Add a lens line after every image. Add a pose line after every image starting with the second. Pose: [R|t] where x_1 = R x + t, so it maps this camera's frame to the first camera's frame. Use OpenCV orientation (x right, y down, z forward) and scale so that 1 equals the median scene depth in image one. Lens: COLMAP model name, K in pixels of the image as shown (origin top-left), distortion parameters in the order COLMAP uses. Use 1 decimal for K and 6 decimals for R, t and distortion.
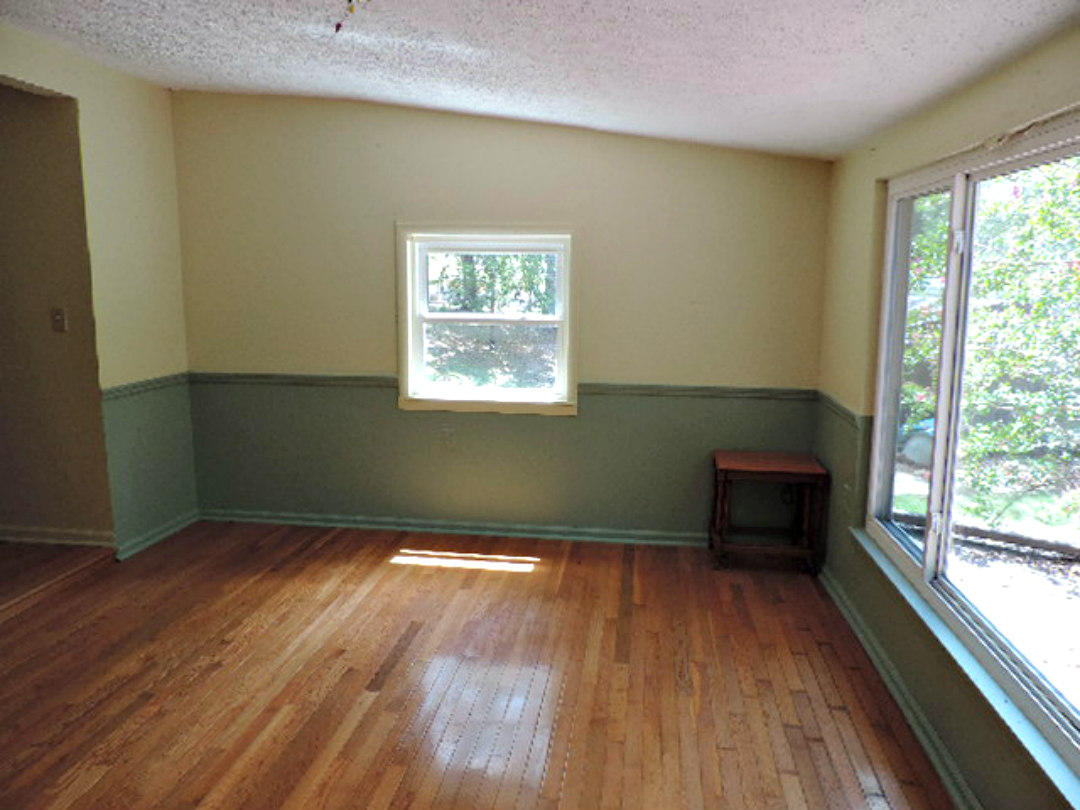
lens RADIAL K [[778.5, 0, 534.8], [0, 778.5, 402.6], [0, 0, 1]] dist [-0.013814, 0.000458]
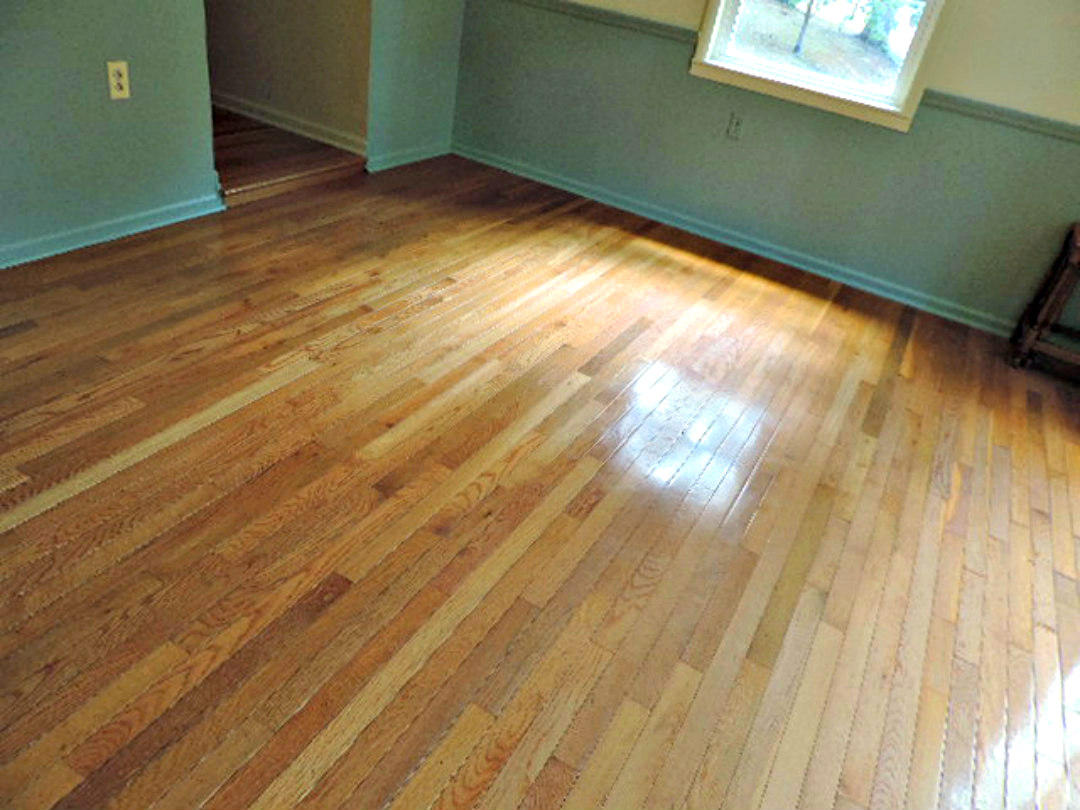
lens RADIAL K [[778.5, 0, 534.8], [0, 778.5, 402.6], [0, 0, 1]] dist [-0.013814, 0.000458]
pose [[0.921952, 0.316324, -0.223480, -0.043521], [-0.213365, 0.896382, 0.388556, 0.052656], [0.323233, -0.310547, 0.893913, 0.139688]]
